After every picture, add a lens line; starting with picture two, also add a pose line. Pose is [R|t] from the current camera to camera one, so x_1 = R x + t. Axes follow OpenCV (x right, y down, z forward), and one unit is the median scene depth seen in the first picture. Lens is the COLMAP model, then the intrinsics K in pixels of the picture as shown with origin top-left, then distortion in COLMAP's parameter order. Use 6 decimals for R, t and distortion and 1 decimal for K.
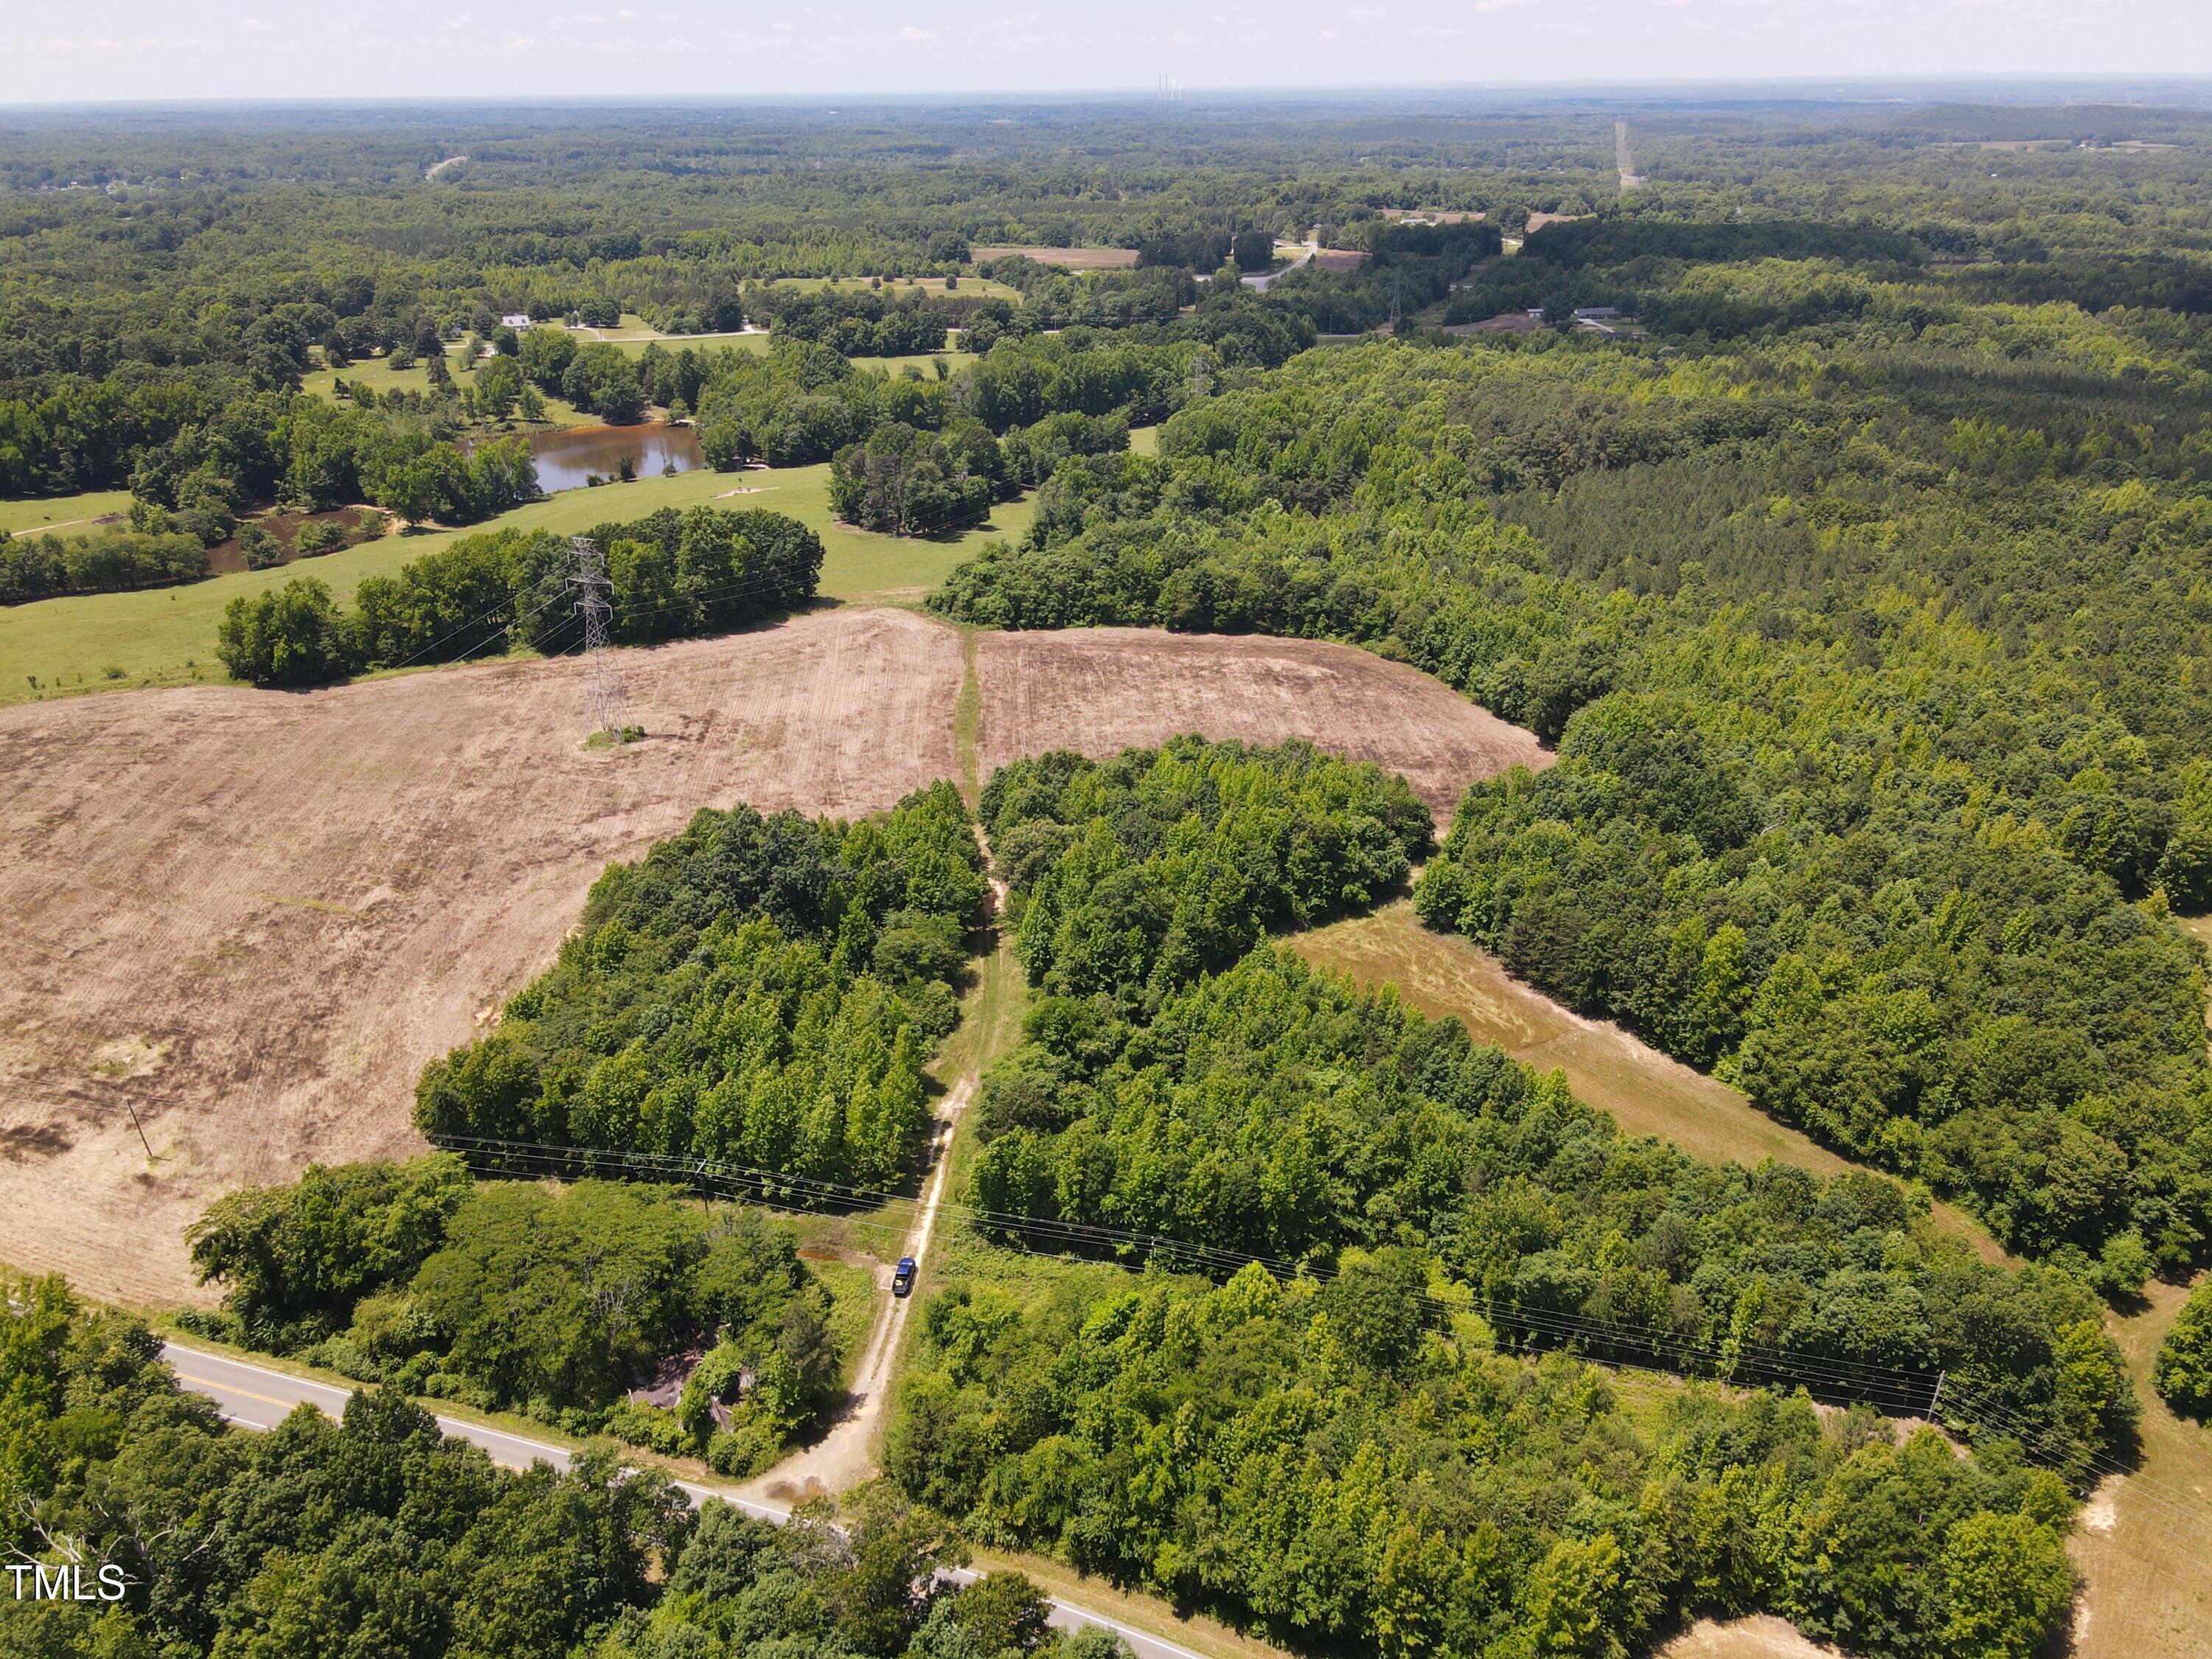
lens RADIAL K [[1617.4, 0, 1100.0], [0, 1617.4, 836.2], [0, 0, 1]] dist [-0.001147, 0.025712]
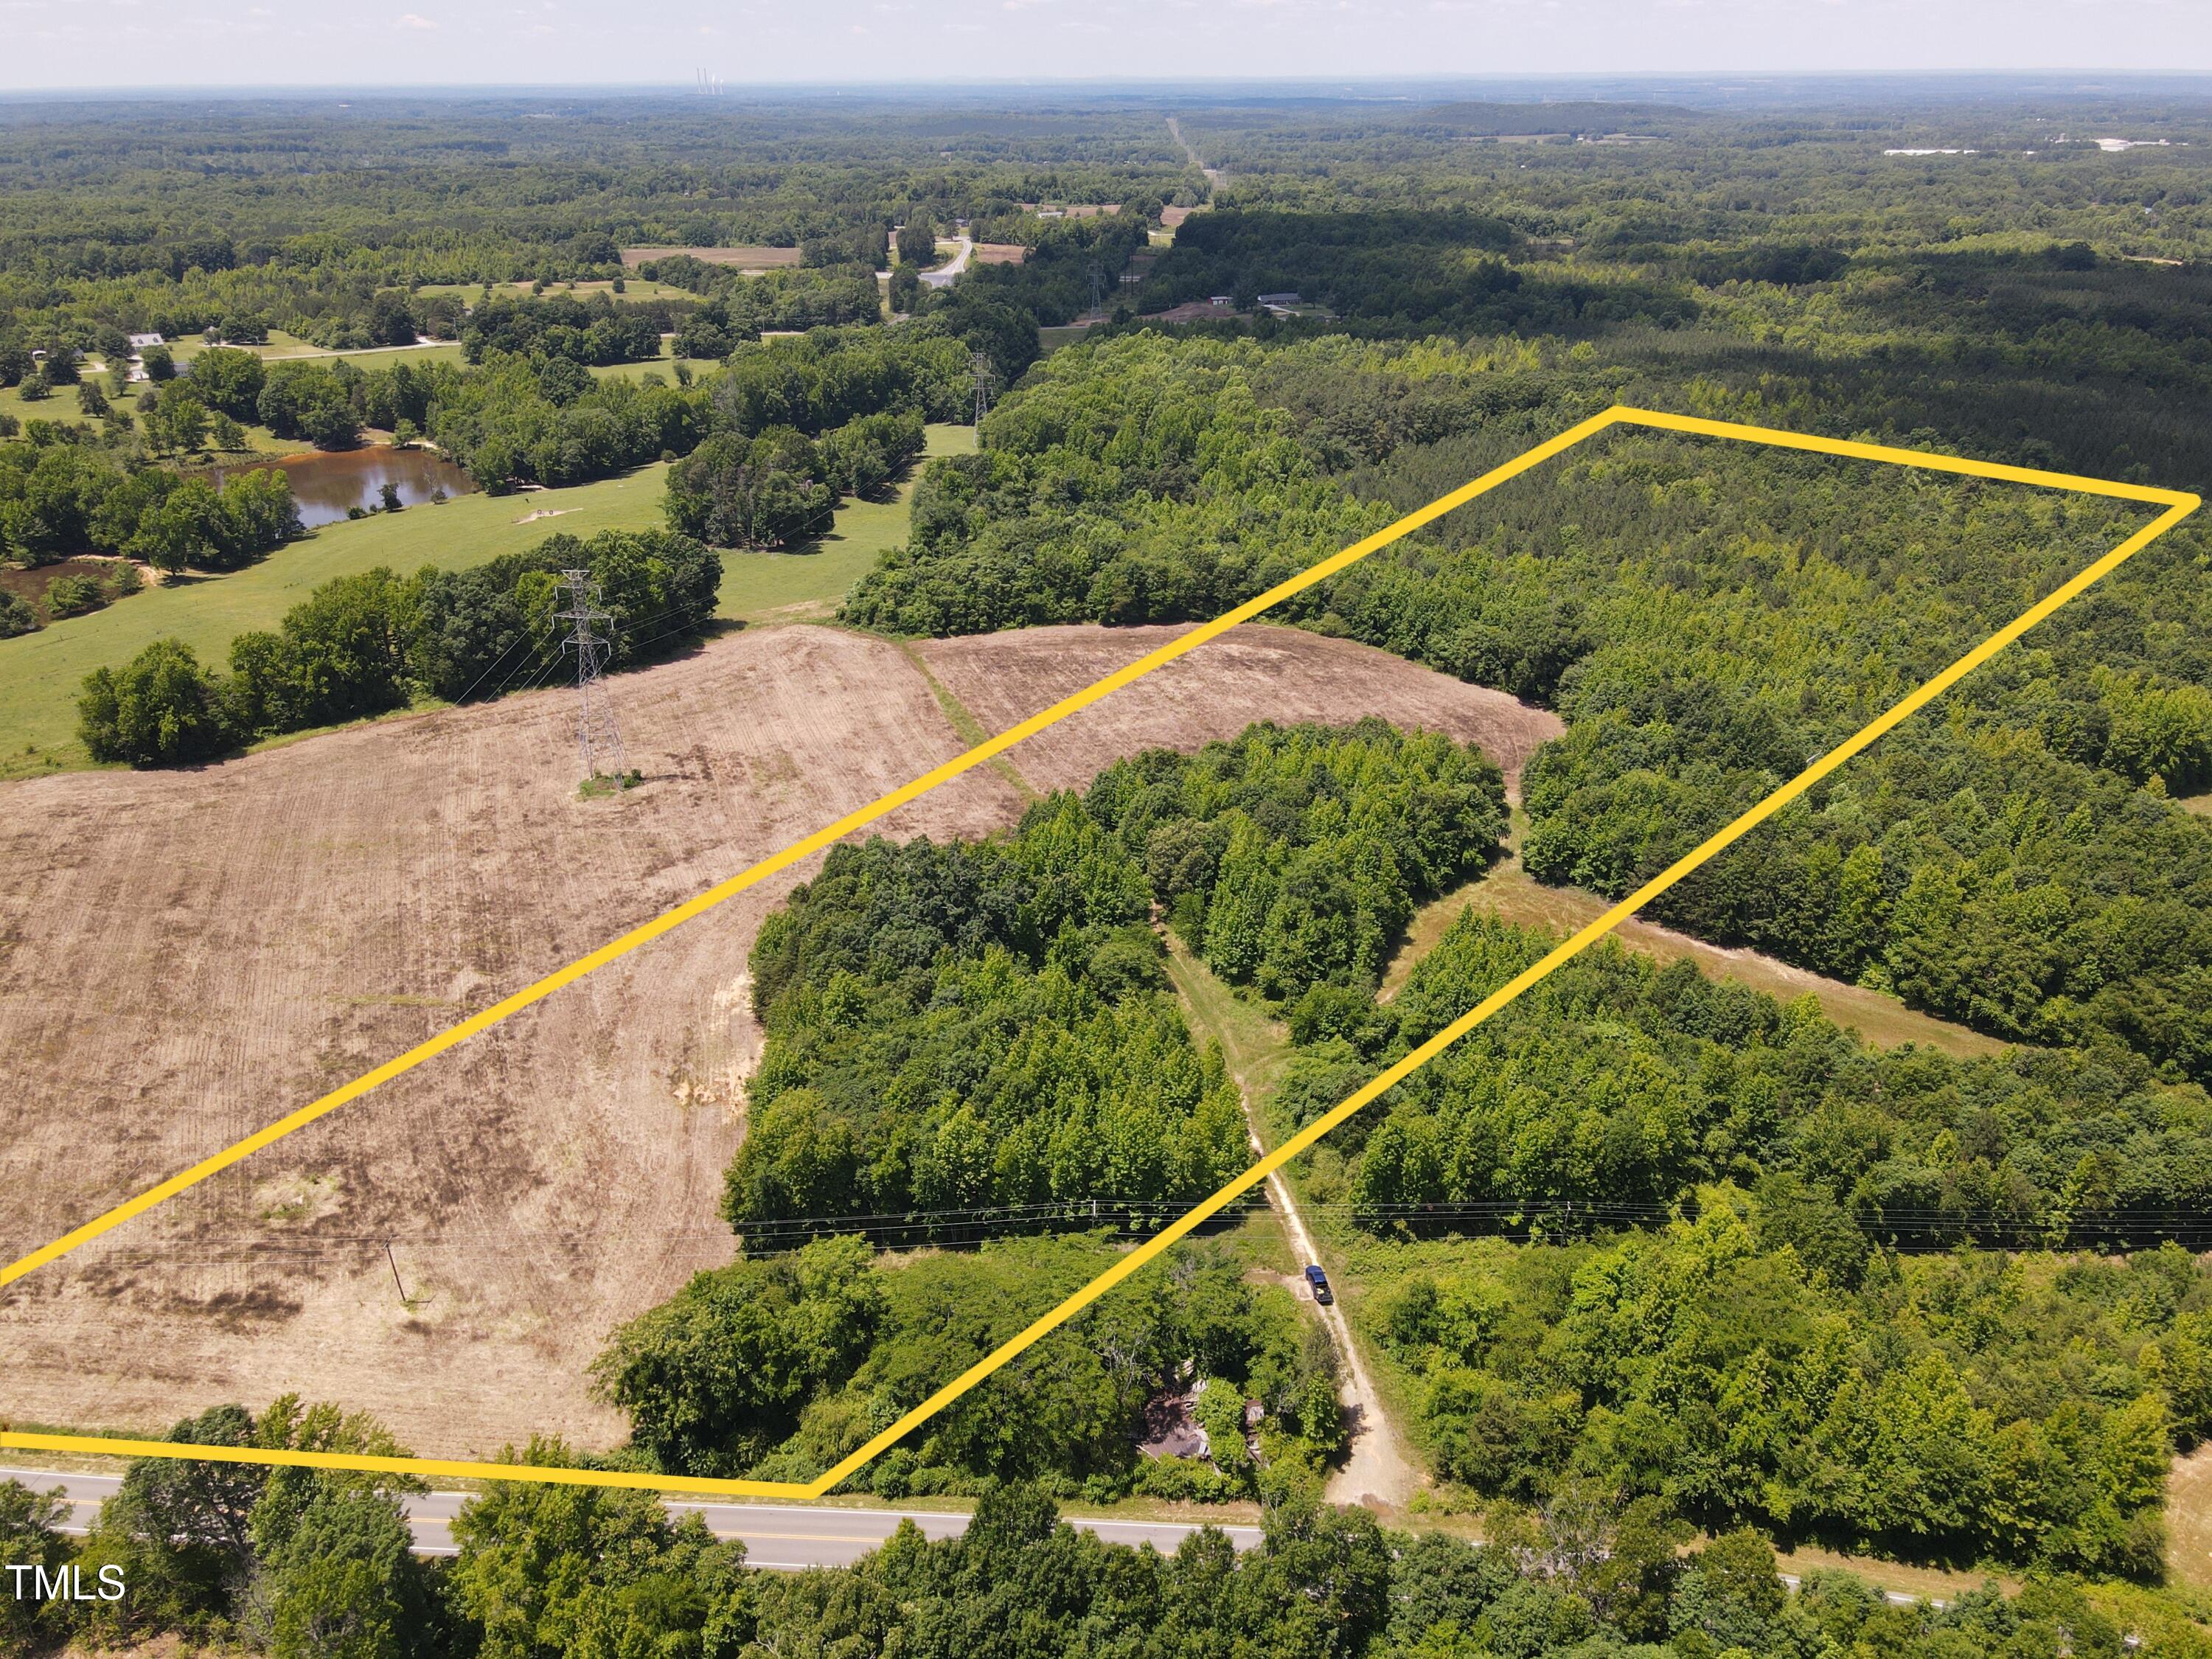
lens RADIAL K [[1617.4, 0, 1102.5], [0, 1617.4, 842.3], [0, 0, 1]] dist [-0.001147, 0.025712]
pose [[0.966316, -0.107489, 0.233838, -0.229480], [0.106174, 0.994180, 0.018242, -0.013942], [-0.234438, 0.007200, 0.972104, 0.036249]]
